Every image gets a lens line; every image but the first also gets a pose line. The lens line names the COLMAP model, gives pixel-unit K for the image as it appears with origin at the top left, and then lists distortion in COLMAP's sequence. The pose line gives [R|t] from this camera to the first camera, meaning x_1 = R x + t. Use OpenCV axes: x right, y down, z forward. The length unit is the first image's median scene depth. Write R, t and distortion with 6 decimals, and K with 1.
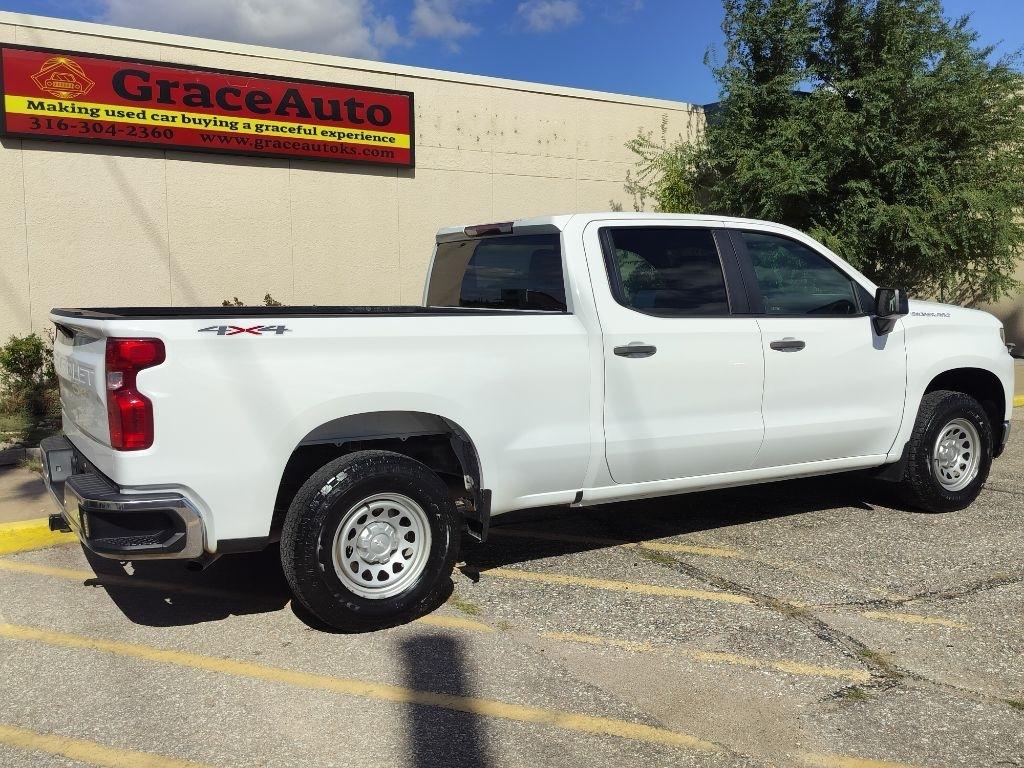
lens RADIAL K [[981.1, 0, 514.9], [0, 981.1, 383.9], [0, 0, 1]] dist [0.098332, -0.164984]
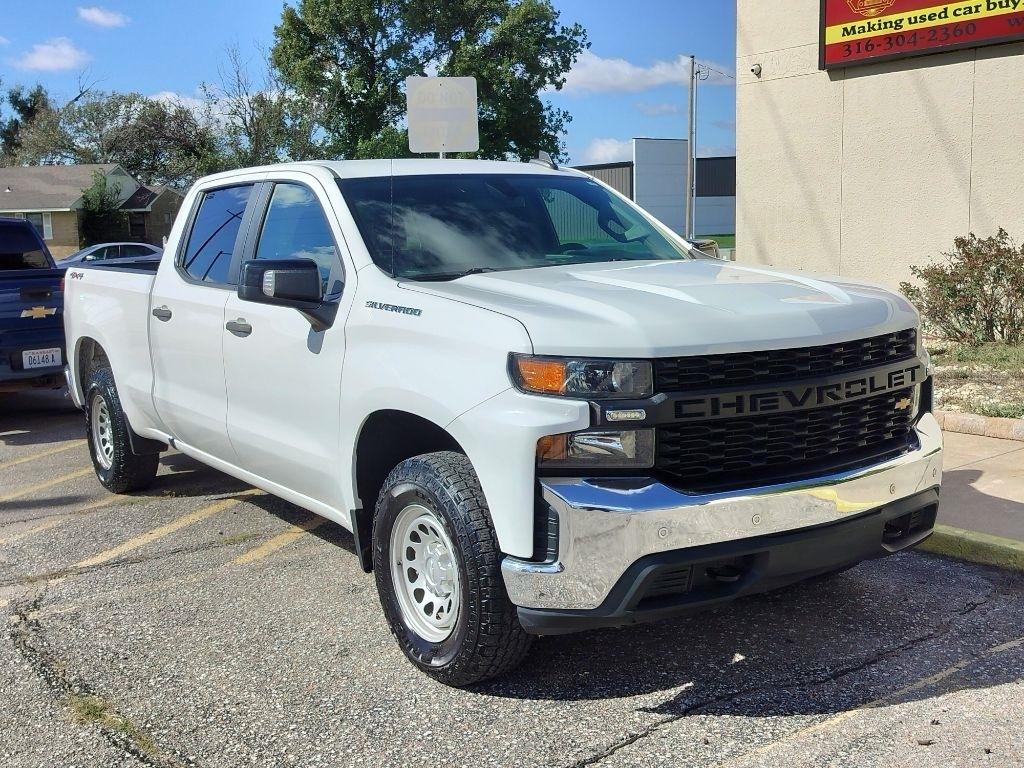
lens RADIAL K [[1142.7, 0, 506.3], [0, 1142.7, 381.0], [0, 0, 1]] dist [0.109272, -0.192488]
pose [[0.057943, 0.137362, -0.988825, 0.603141], [-0.070514, 0.988578, 0.133196, -0.067198], [0.995826, 0.062008, 0.066967, 0.575947]]
